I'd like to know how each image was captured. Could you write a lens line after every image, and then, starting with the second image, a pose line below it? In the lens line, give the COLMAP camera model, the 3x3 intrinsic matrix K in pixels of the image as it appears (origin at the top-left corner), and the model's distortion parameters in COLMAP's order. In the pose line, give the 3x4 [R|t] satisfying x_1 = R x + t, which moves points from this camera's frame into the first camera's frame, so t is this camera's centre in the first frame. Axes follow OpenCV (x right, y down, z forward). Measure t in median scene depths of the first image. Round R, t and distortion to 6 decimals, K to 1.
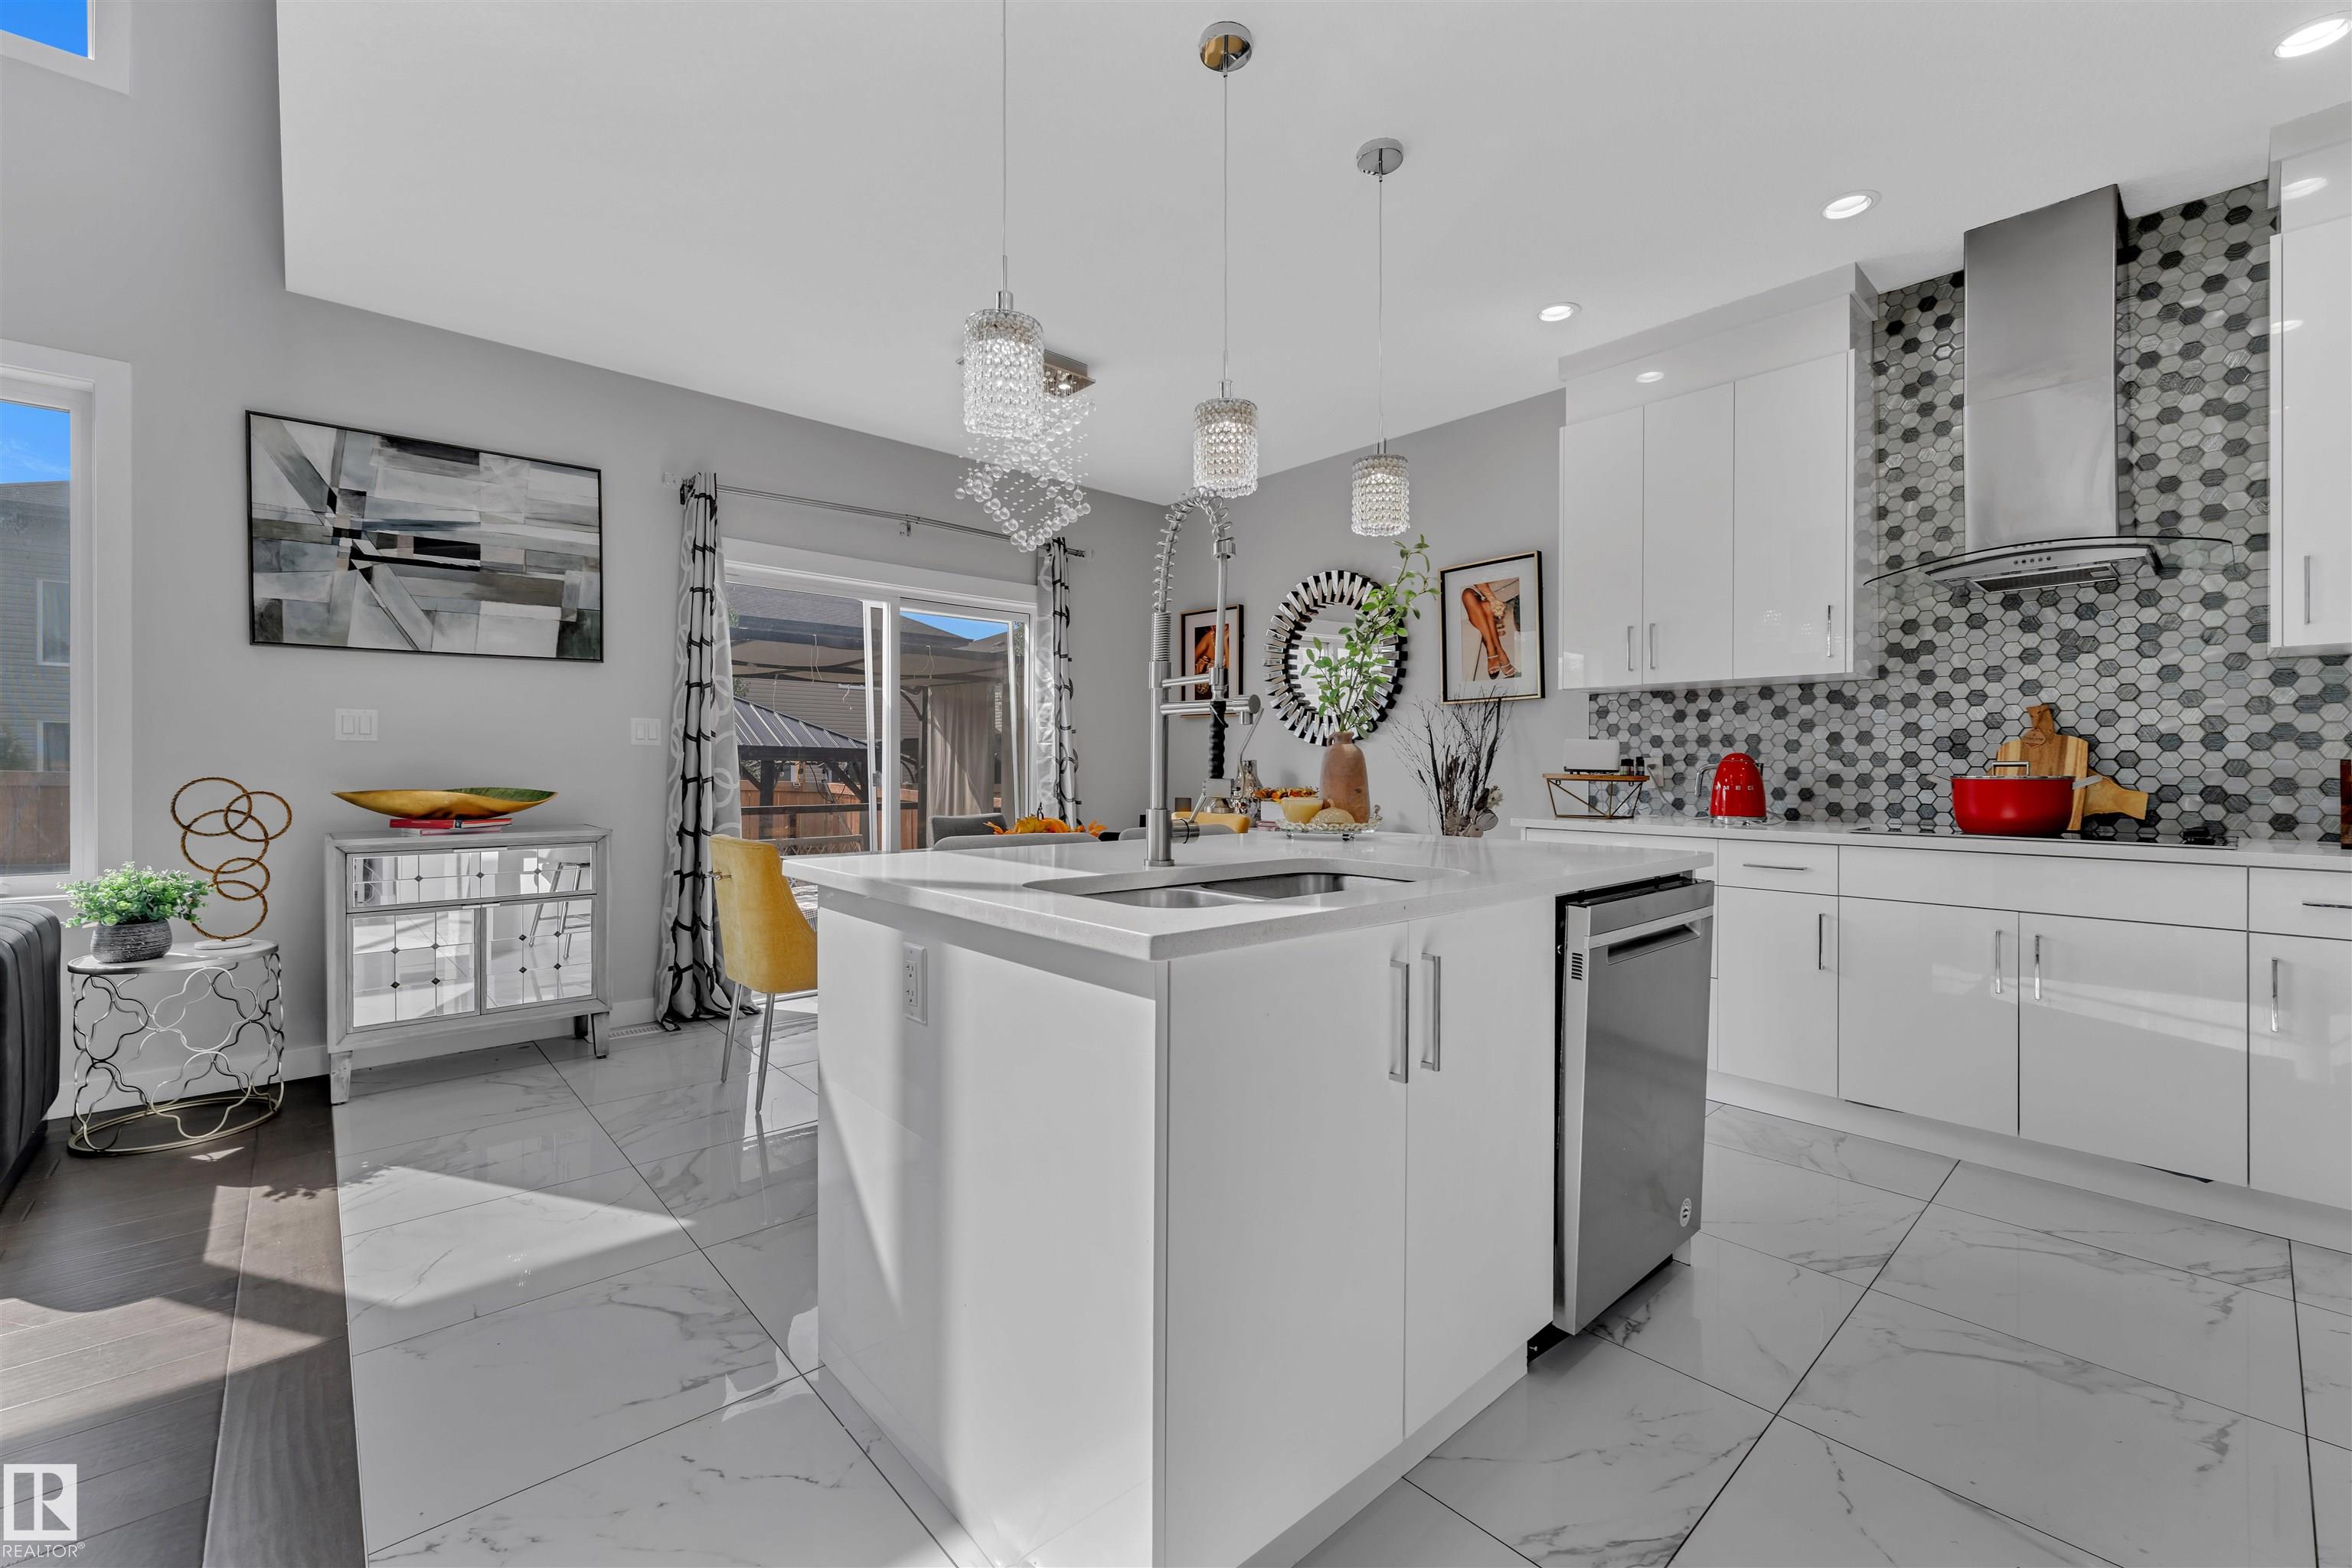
lens RADIAL K [[954.1, 0, 1173.8], [0, 954.1, 775.0], [0, 0, 1]] dist [0.003576, 0.000660]
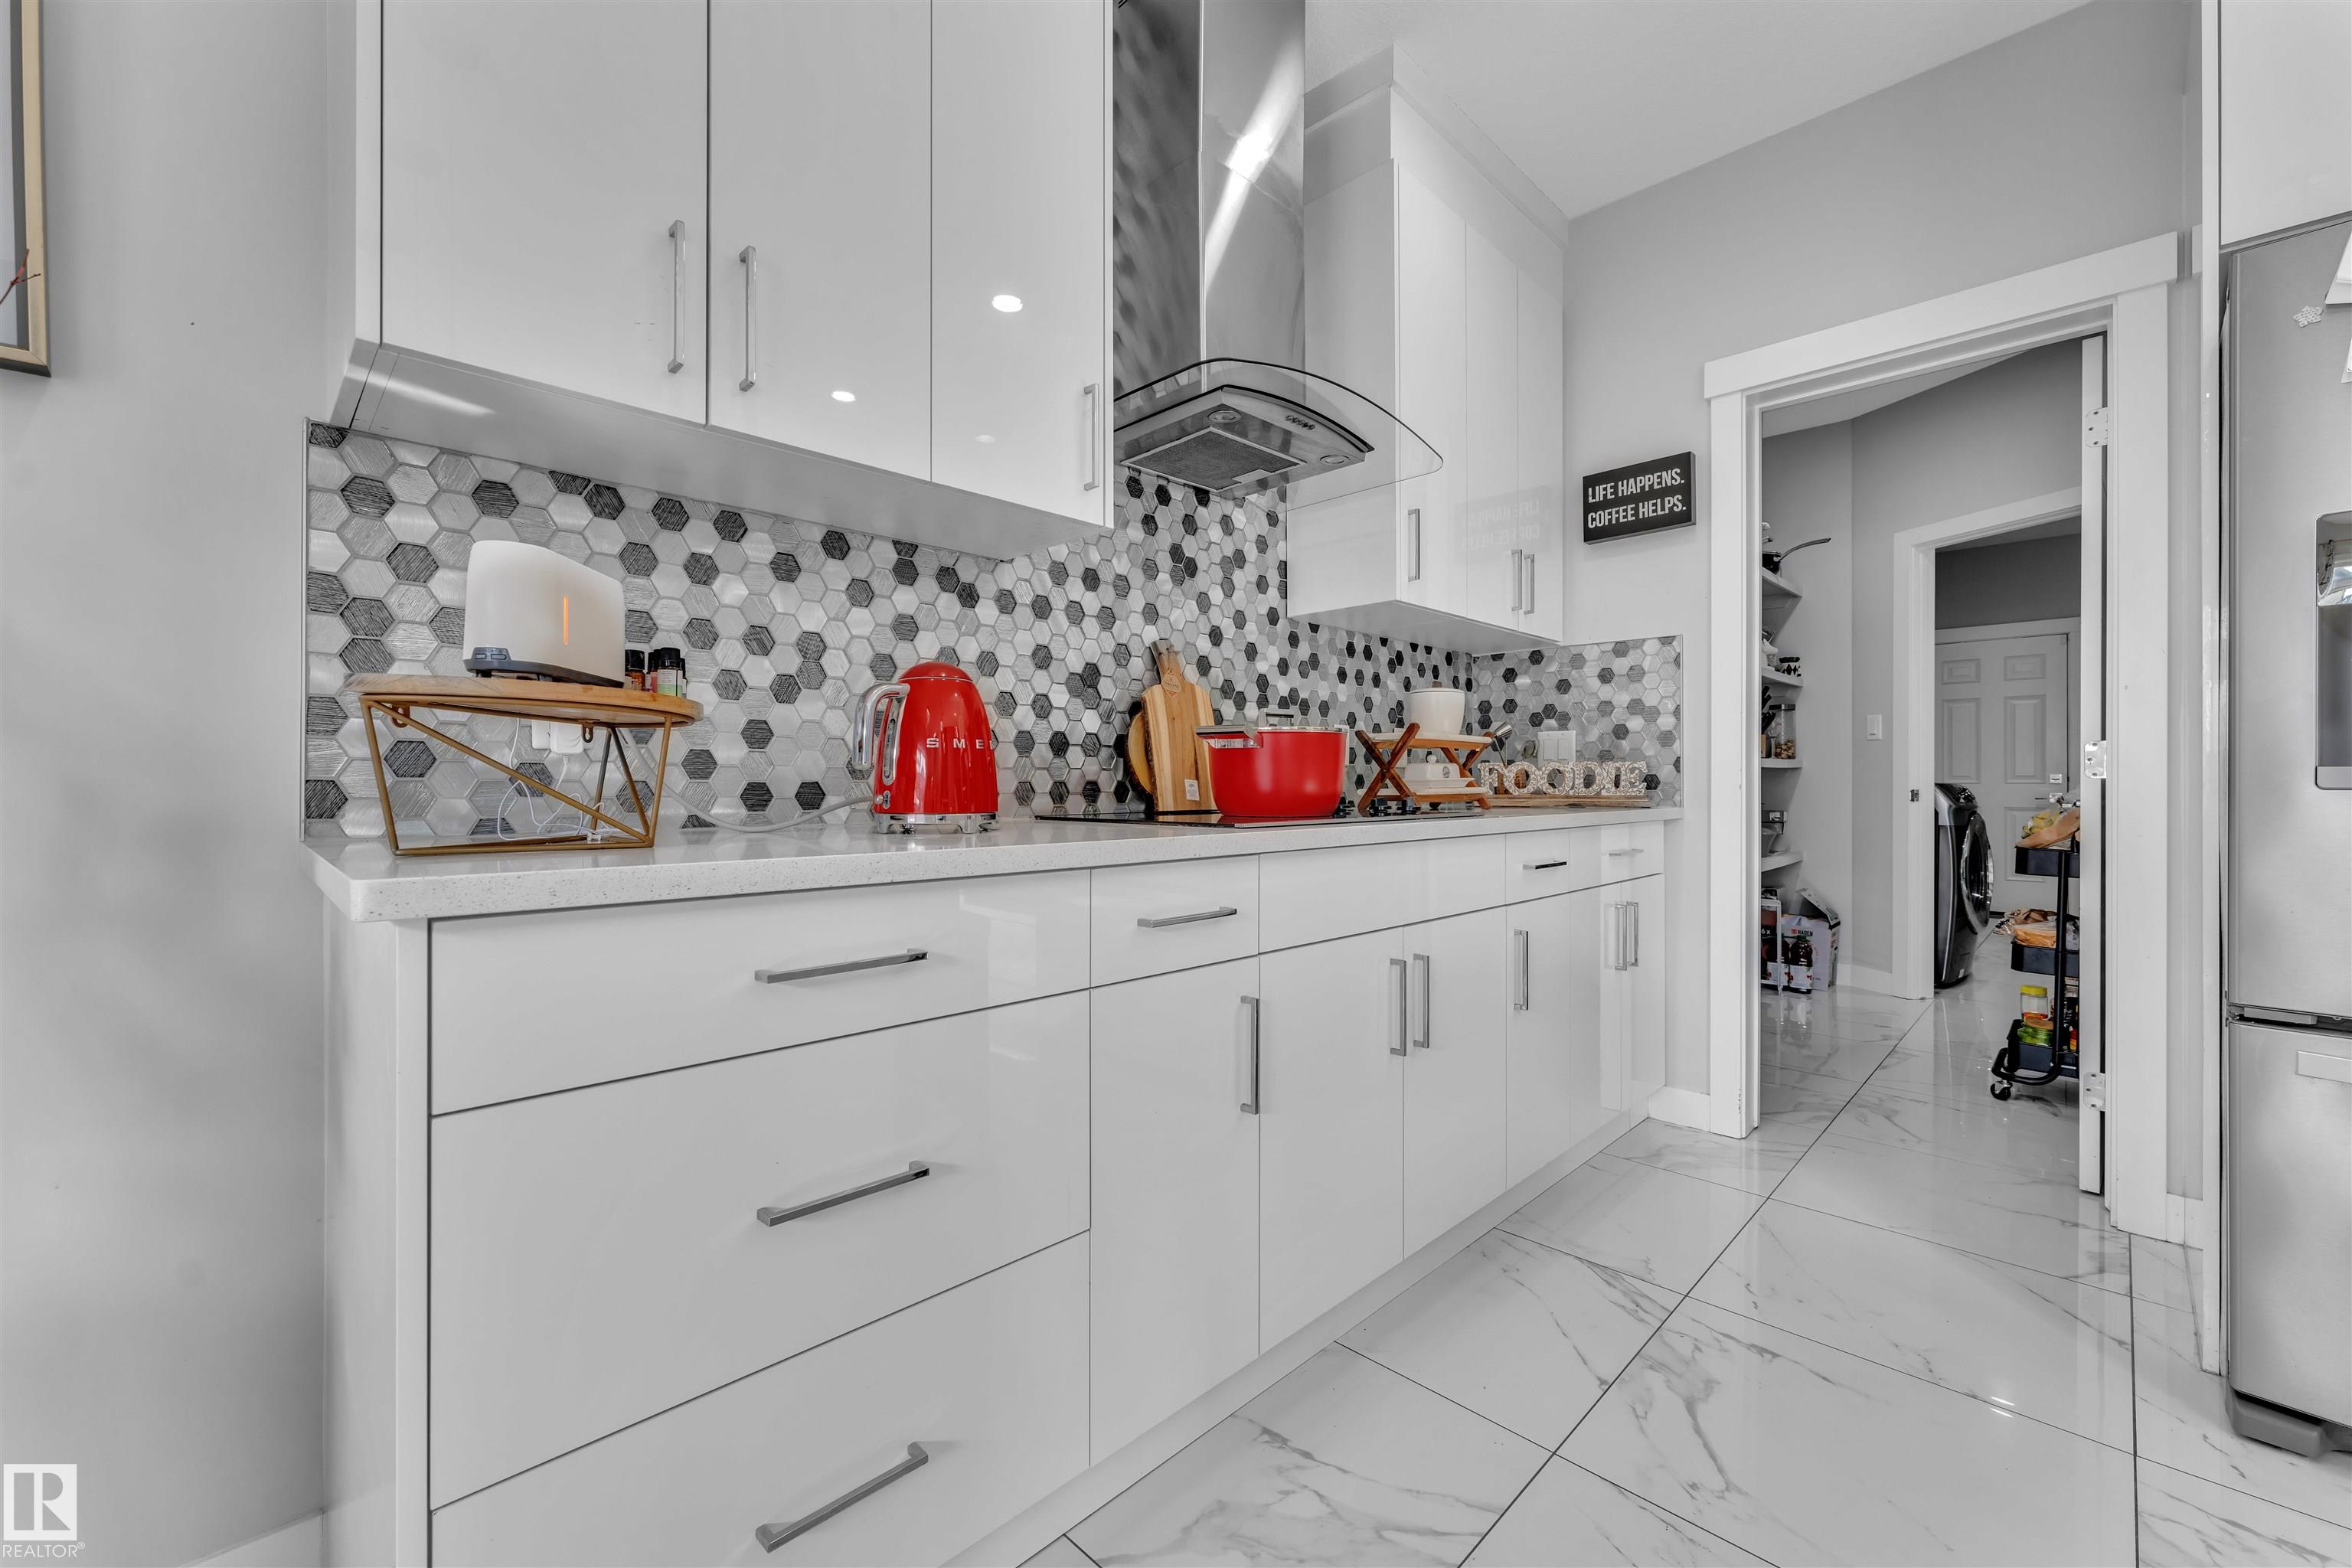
lens RADIAL K [[954.1, 0, 1174.9], [0, 954.1, 784.7], [0, 0, 1]] dist [0.003576, 0.000660]
pose [[-0.055041, -0.005067, 0.998471, 0.171672], [0.007000, 0.999961, 0.005460, 0.029344], [-0.998460, 0.007290, -0.055003, 0.943494]]
